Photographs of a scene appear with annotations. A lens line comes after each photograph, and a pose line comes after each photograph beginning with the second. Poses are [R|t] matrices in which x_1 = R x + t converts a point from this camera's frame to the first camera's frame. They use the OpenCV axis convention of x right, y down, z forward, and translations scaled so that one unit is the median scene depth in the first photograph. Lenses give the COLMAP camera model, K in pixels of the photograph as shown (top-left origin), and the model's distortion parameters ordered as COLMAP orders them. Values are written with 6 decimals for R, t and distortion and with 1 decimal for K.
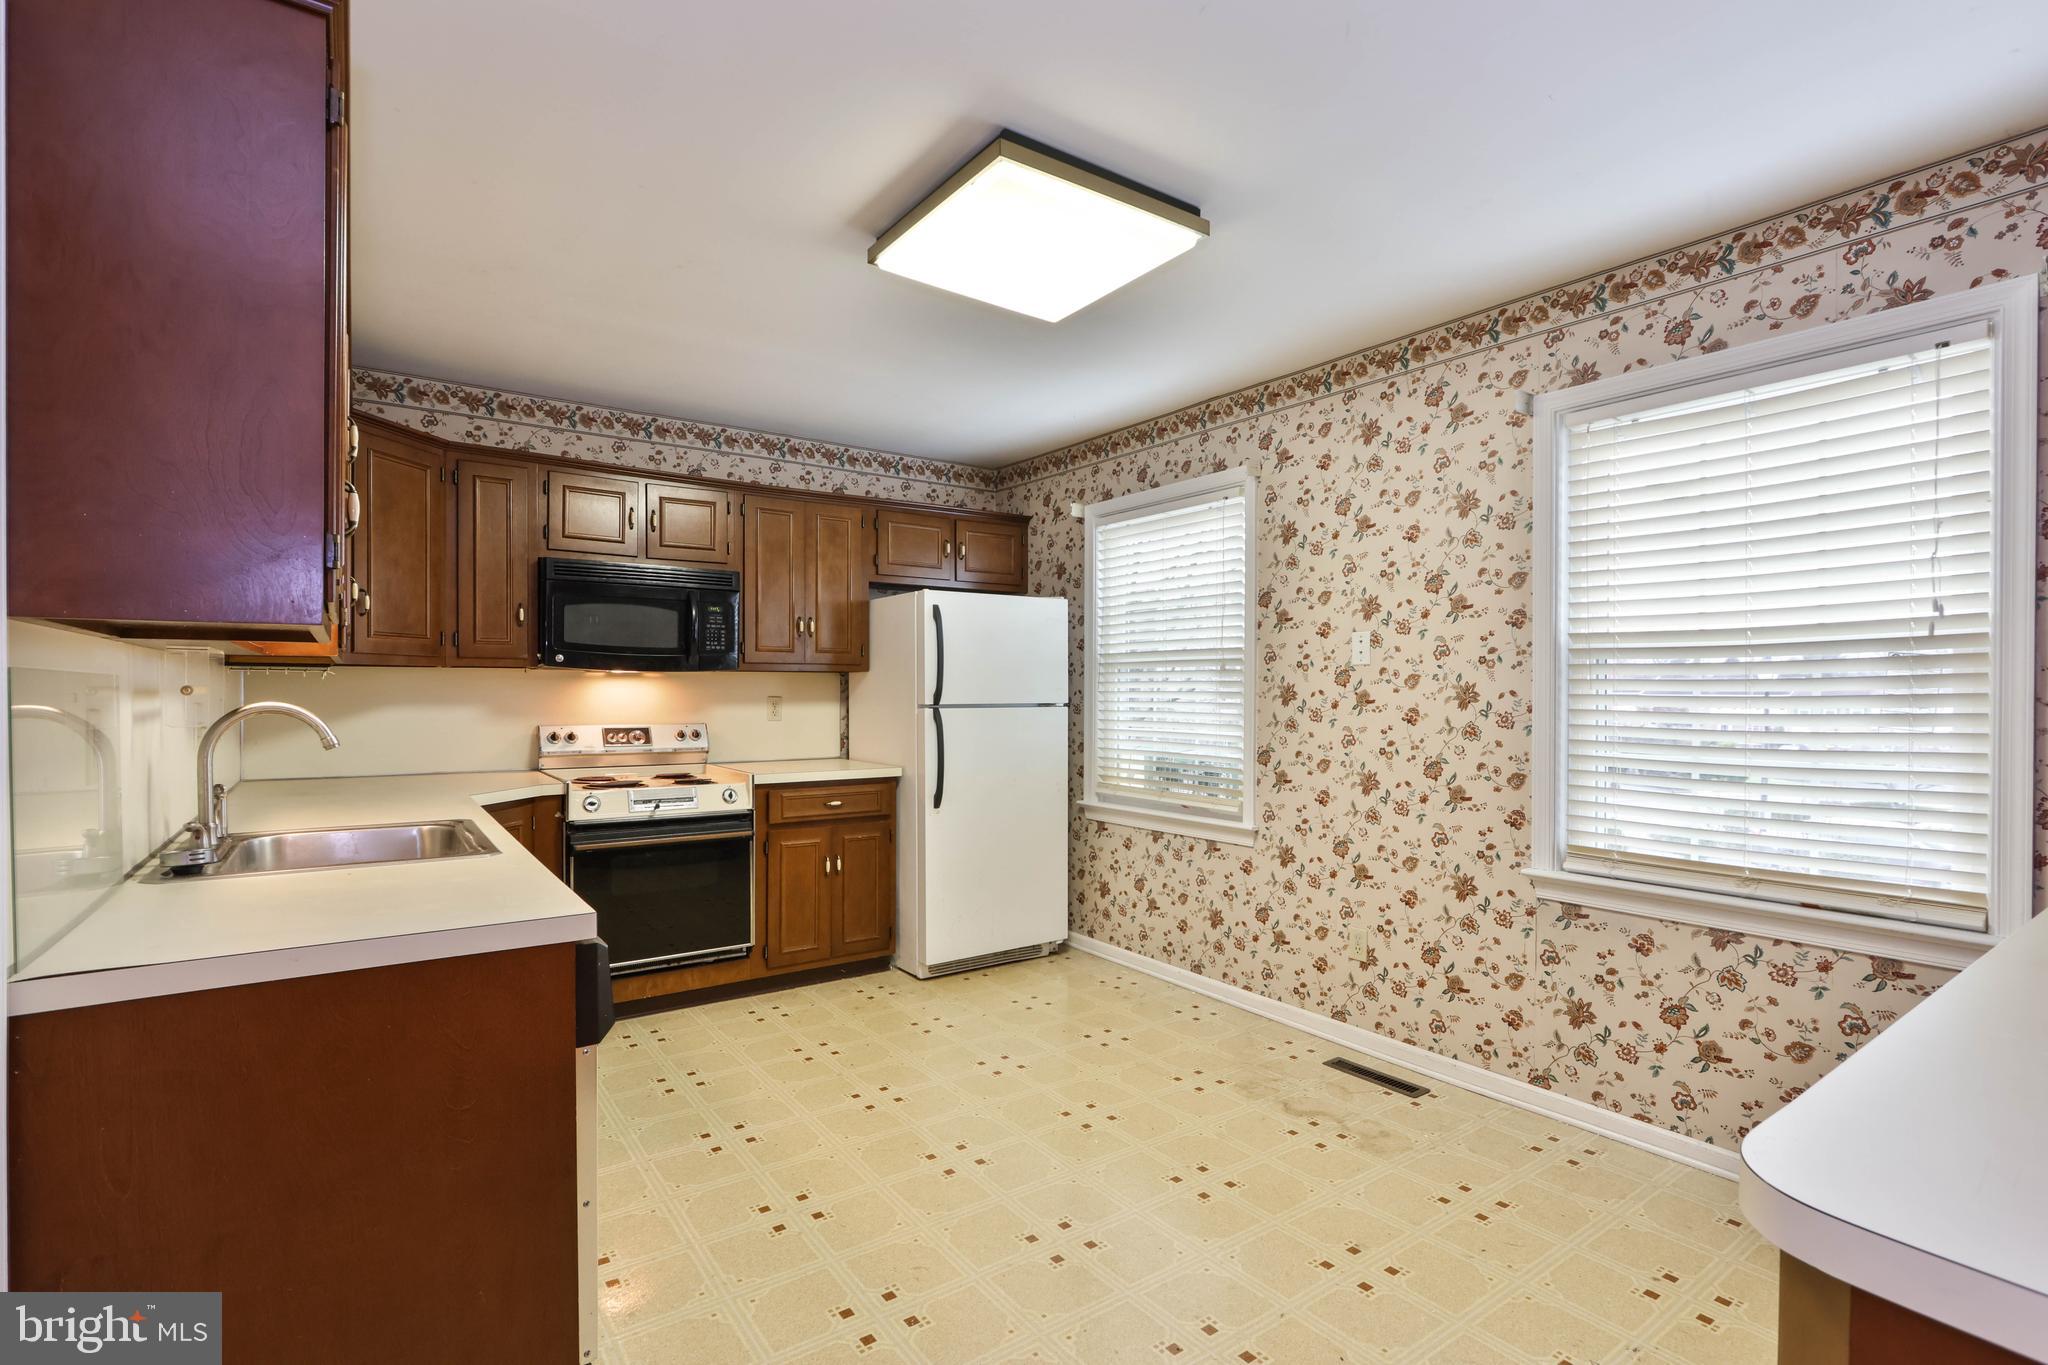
lens RADIAL K [[970.1, 0, 981.6], [0, 970.1, 691.1], [0, 0, 1]] dist [-0.009741, 0.000219]
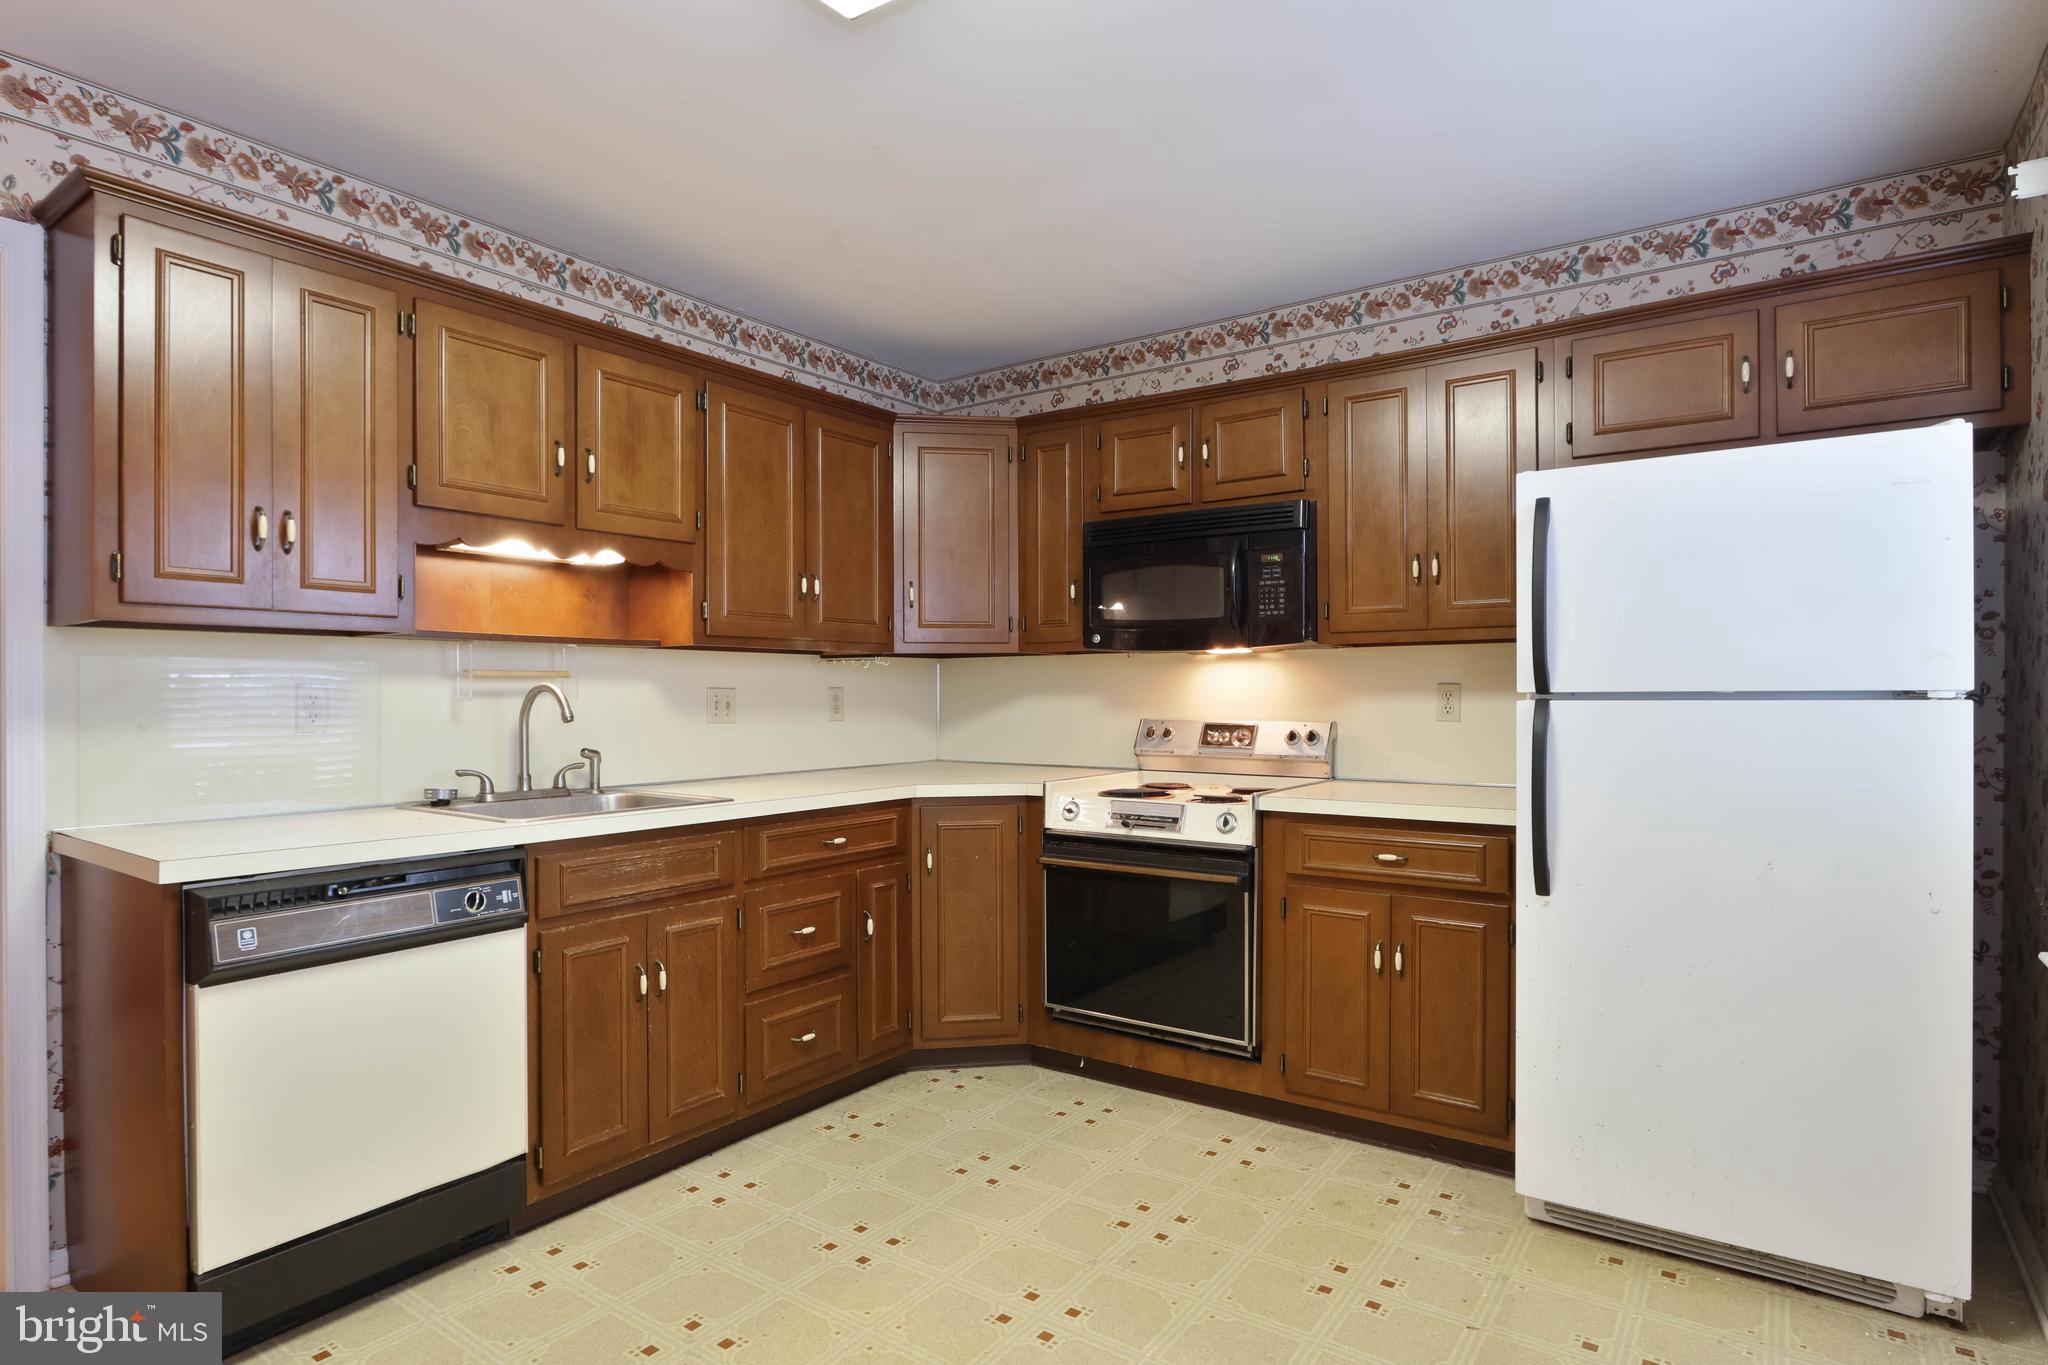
lens RADIAL K [[1084.3, 0, 1010.0], [0, 1084.3, 692.8], [0, 0, 1]] dist [-0.020292, 0.007061]
pose [[0.337413, -0.003459, -0.941350, 0.443201], [0.002663, 0.999993, -0.002720, 0.016098], [0.941353, -0.001589, 0.337420, 0.611341]]
